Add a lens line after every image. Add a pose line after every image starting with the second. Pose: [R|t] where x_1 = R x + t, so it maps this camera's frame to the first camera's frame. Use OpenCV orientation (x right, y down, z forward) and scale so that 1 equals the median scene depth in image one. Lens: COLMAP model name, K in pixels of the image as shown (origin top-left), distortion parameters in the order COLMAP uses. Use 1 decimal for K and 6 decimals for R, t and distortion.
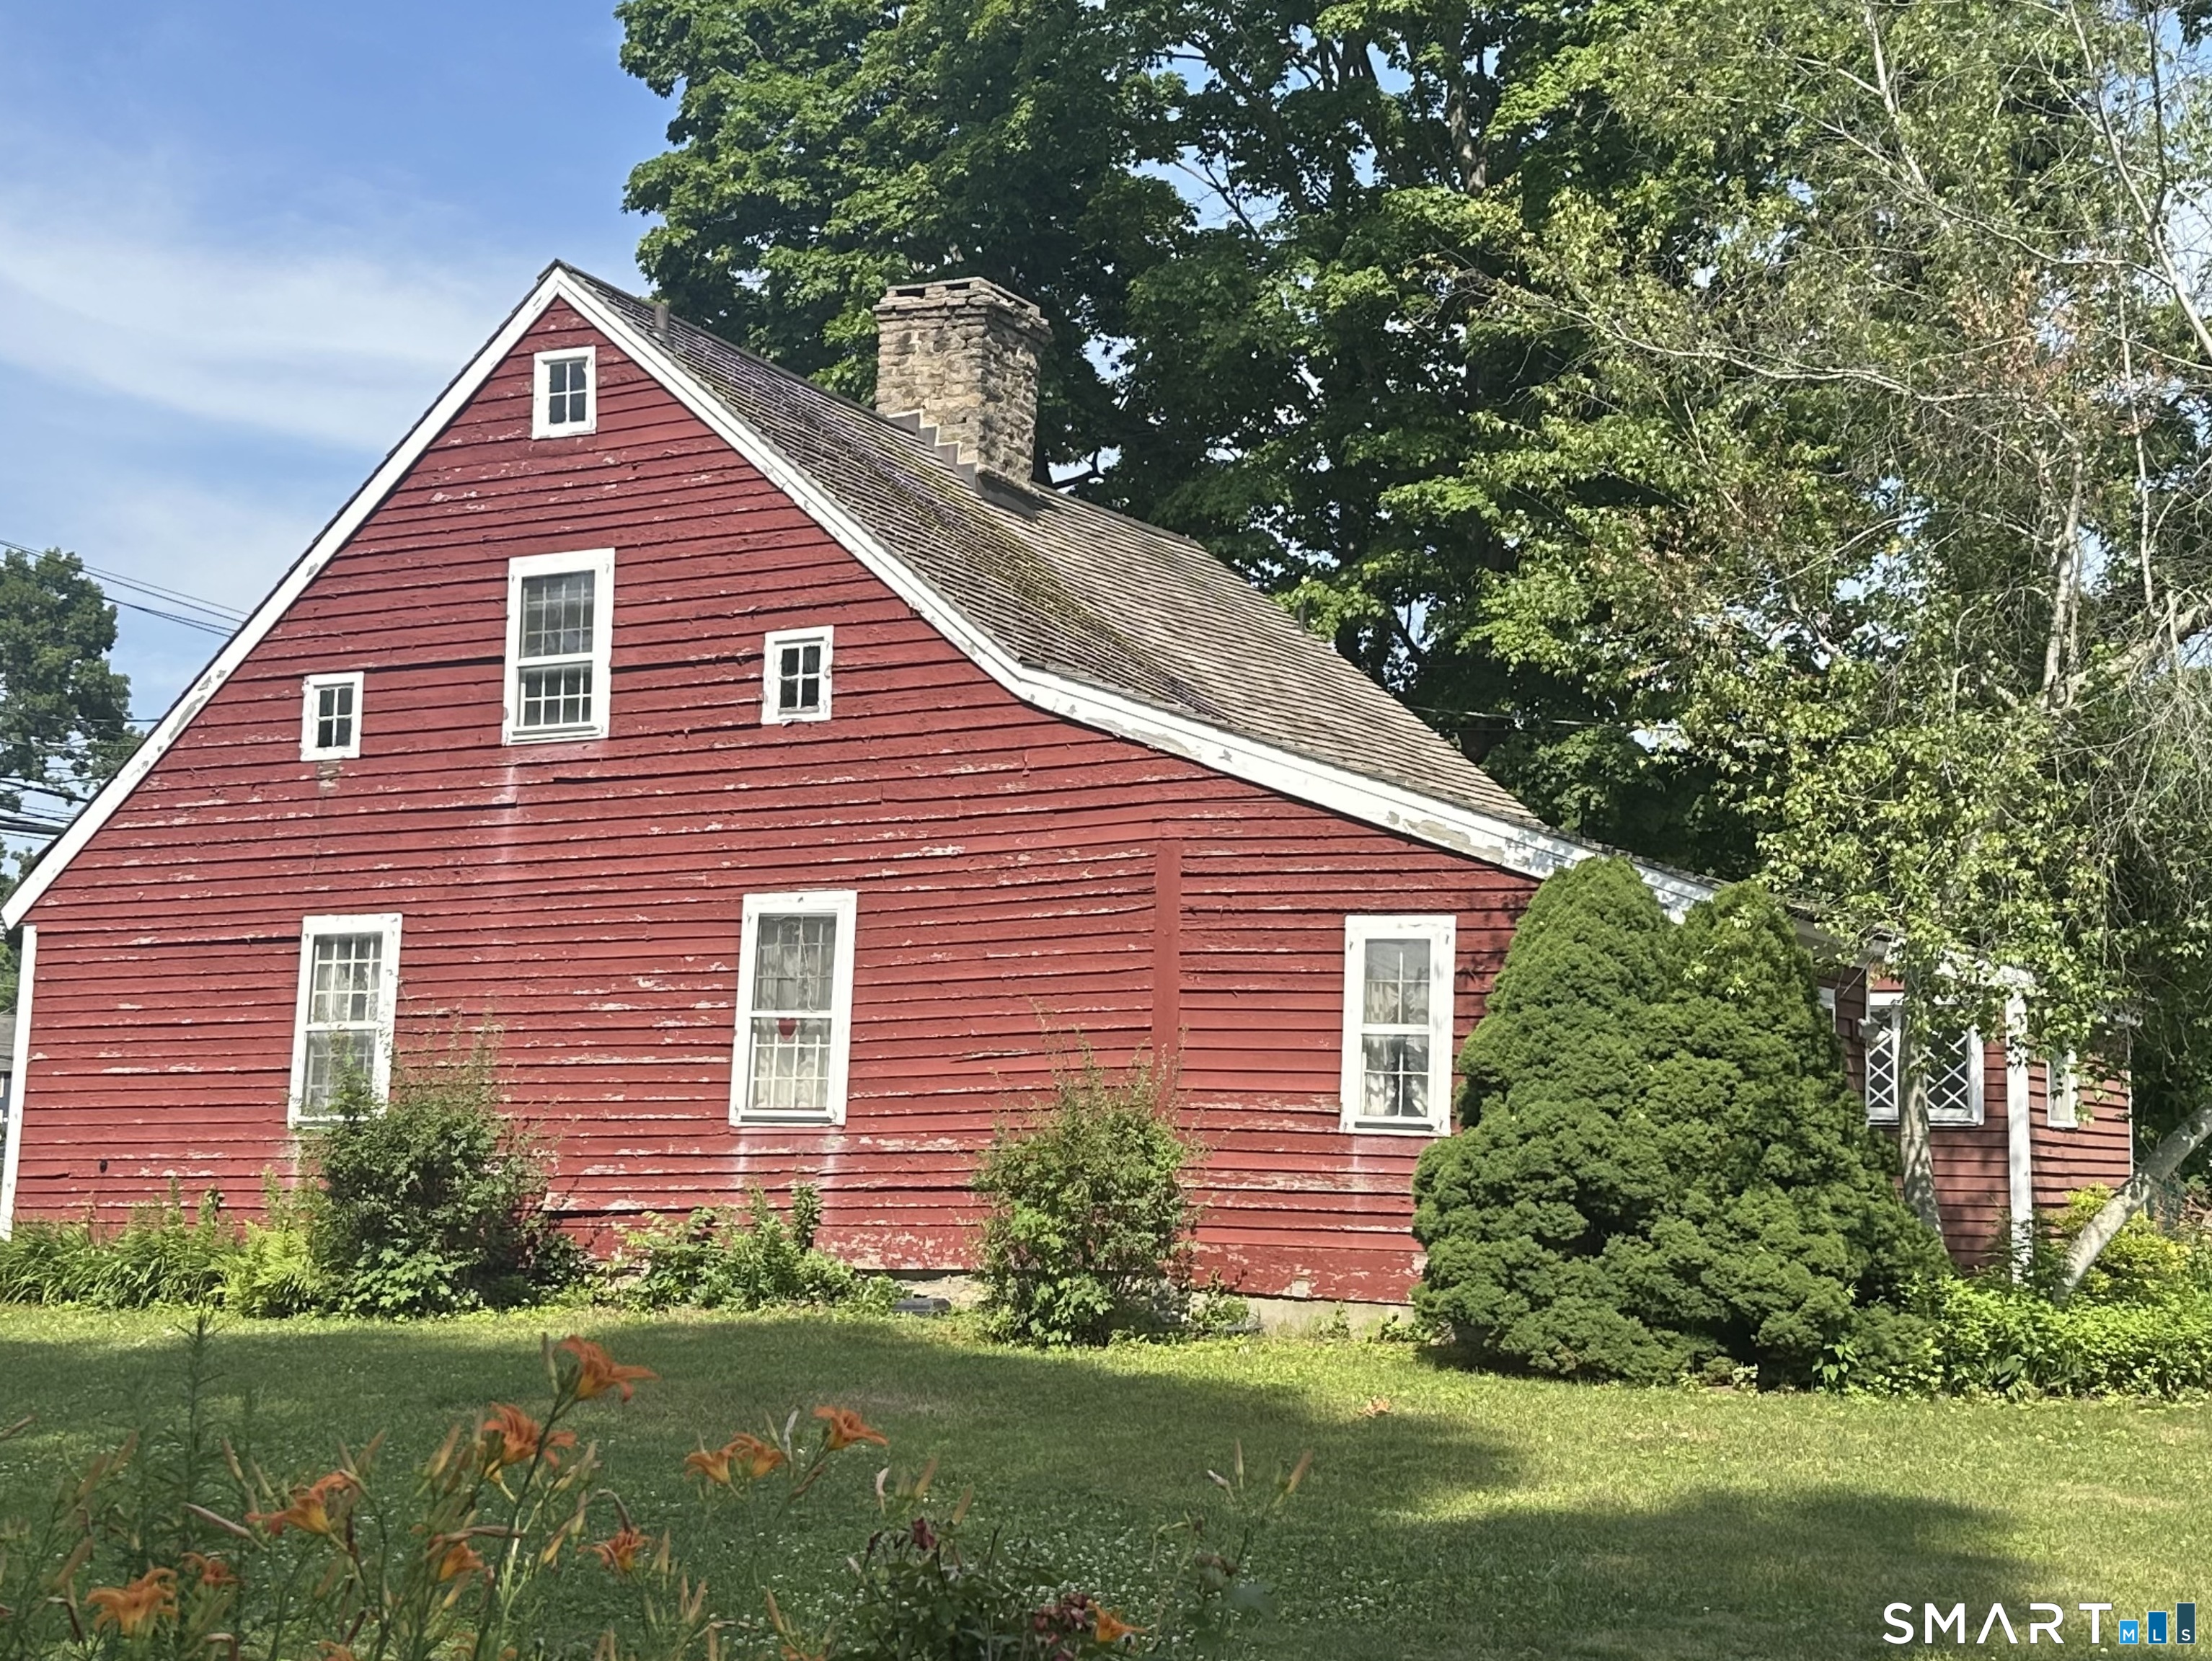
lens RADIAL K [[3000.9, 0, 1106.0], [0, 3000.9, 830.5], [0, 0, 1]] dist [0.114765, 0.004572]
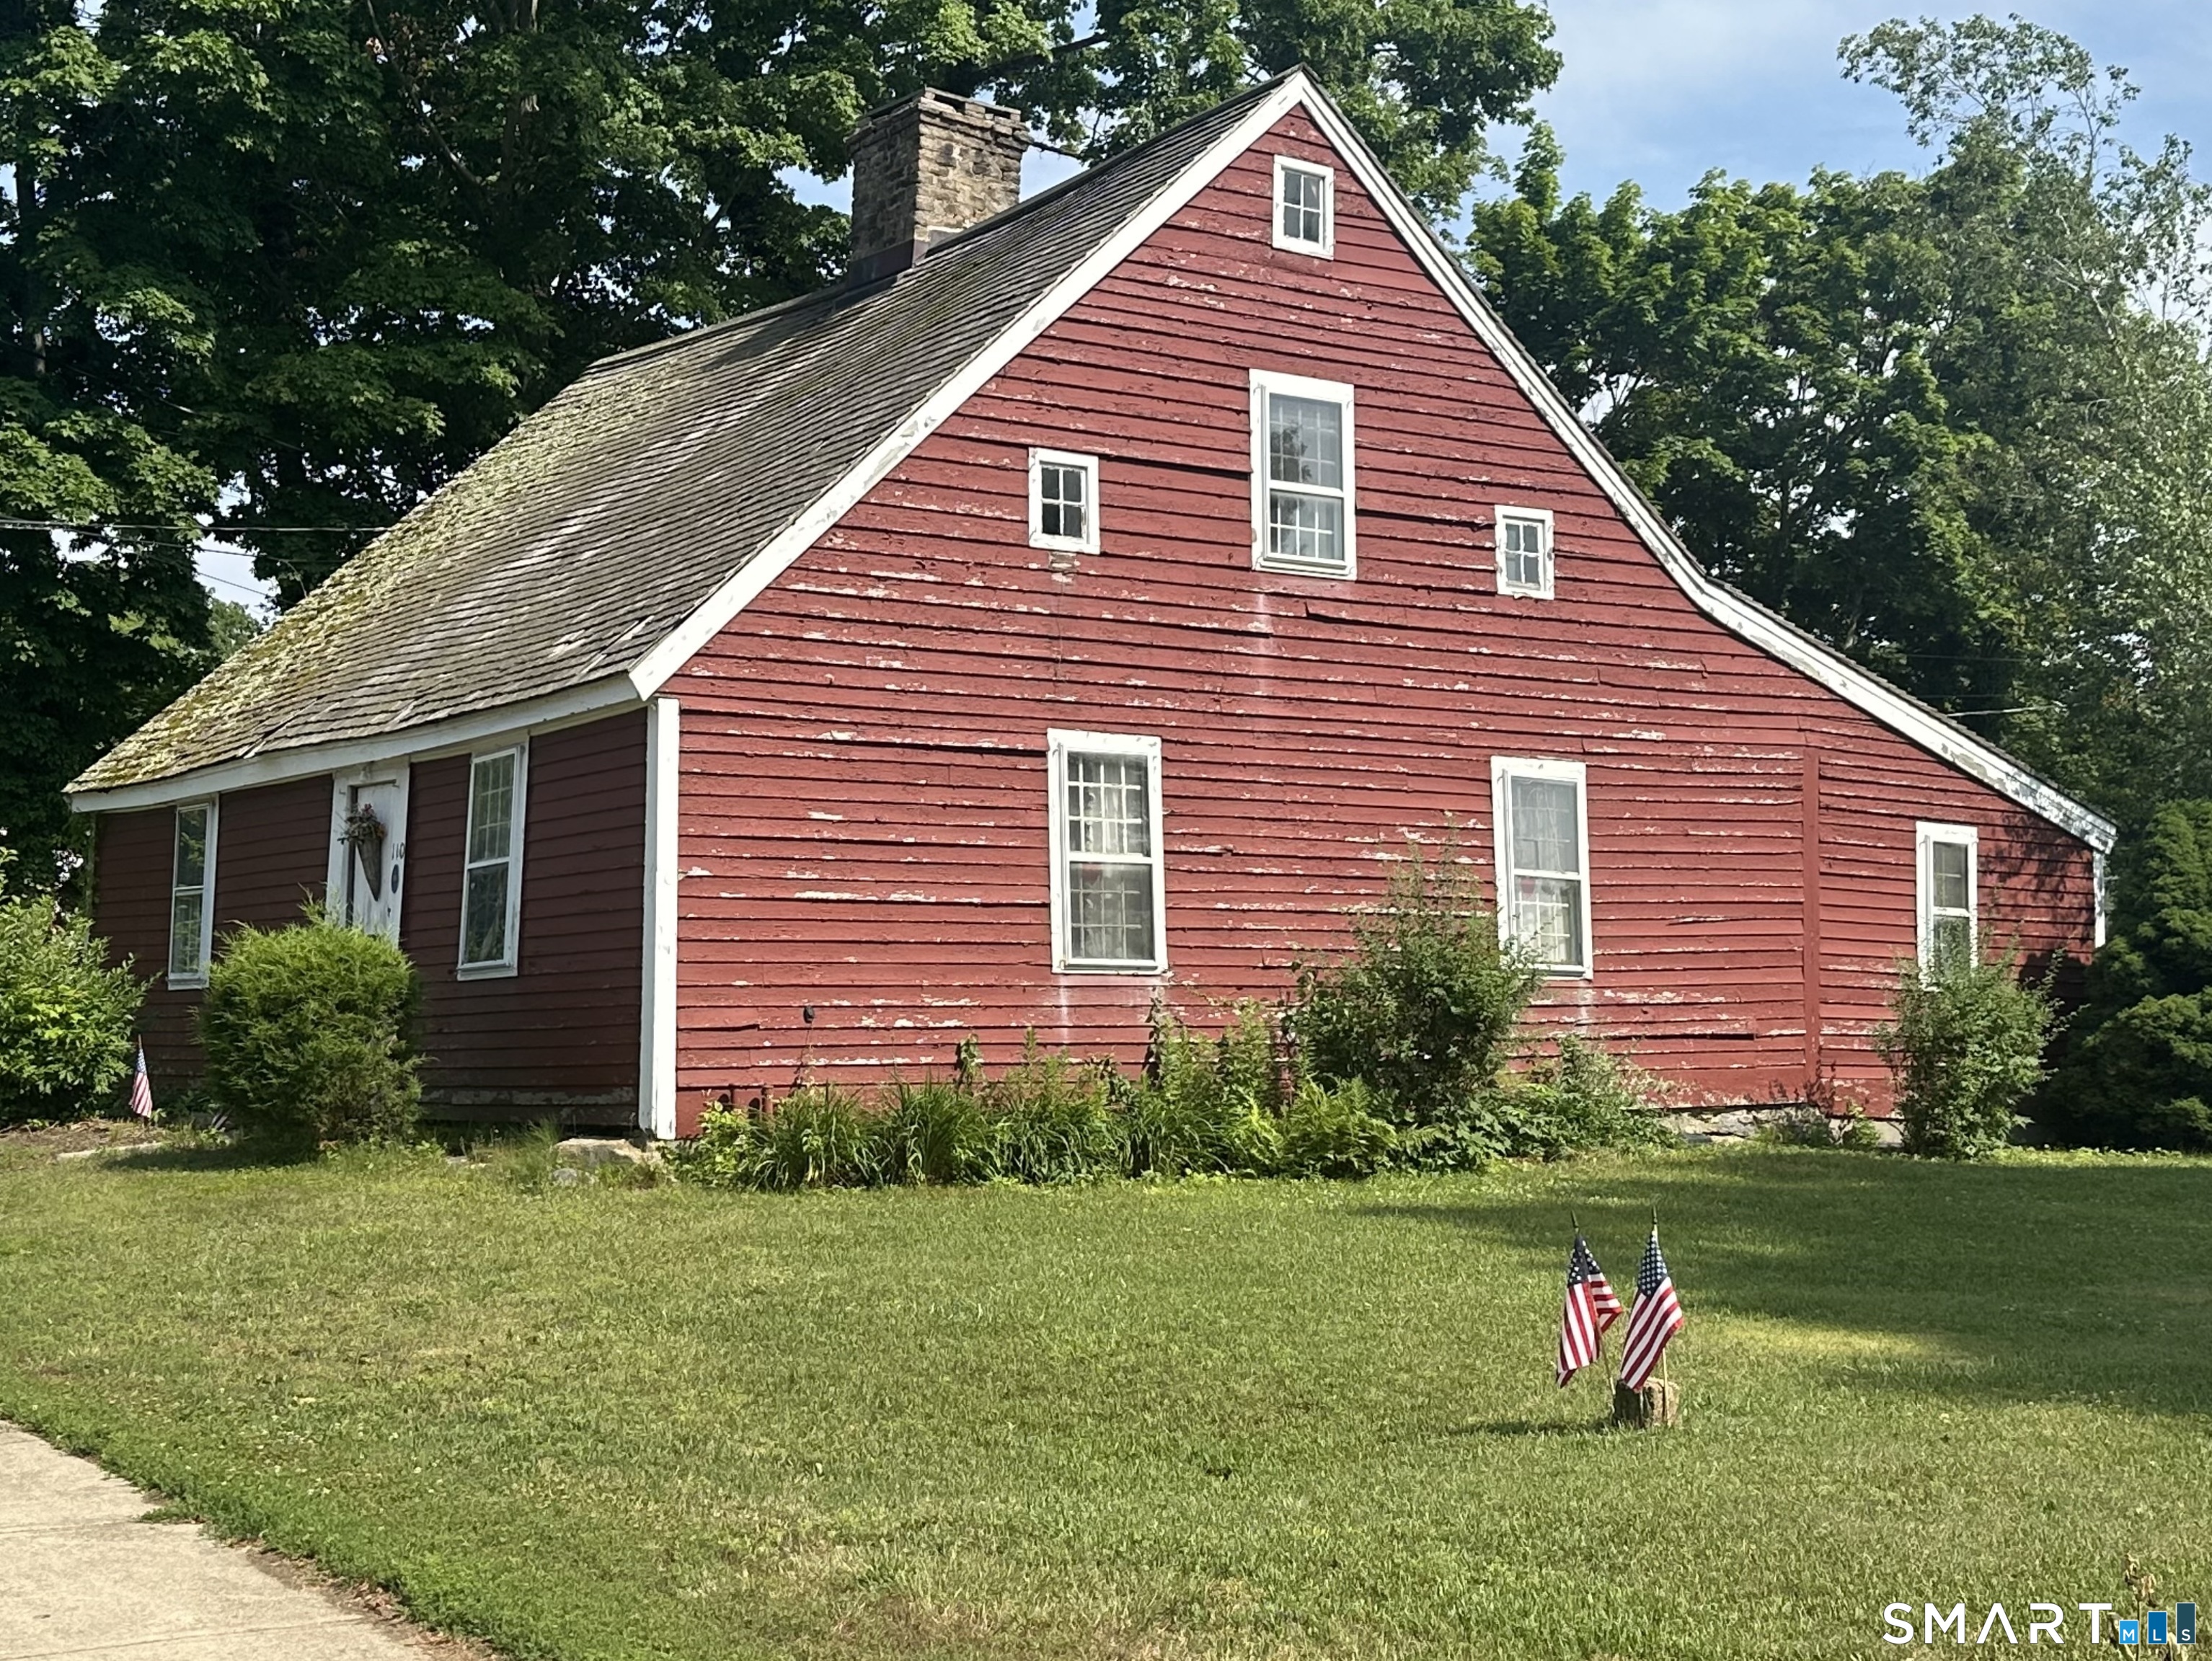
lens RADIAL K [[3000.9, 0, 1106.0], [0, 3000.9, 830.5], [0, 0, 1]] dist [0.114765, 0.004572]
pose [[0.468778, 0.056046, 0.881536, -1.047425], [-0.090295, 0.995798, -0.015294, 0.071488], [-0.878689, -0.072429, 0.471868, 0.598692]]
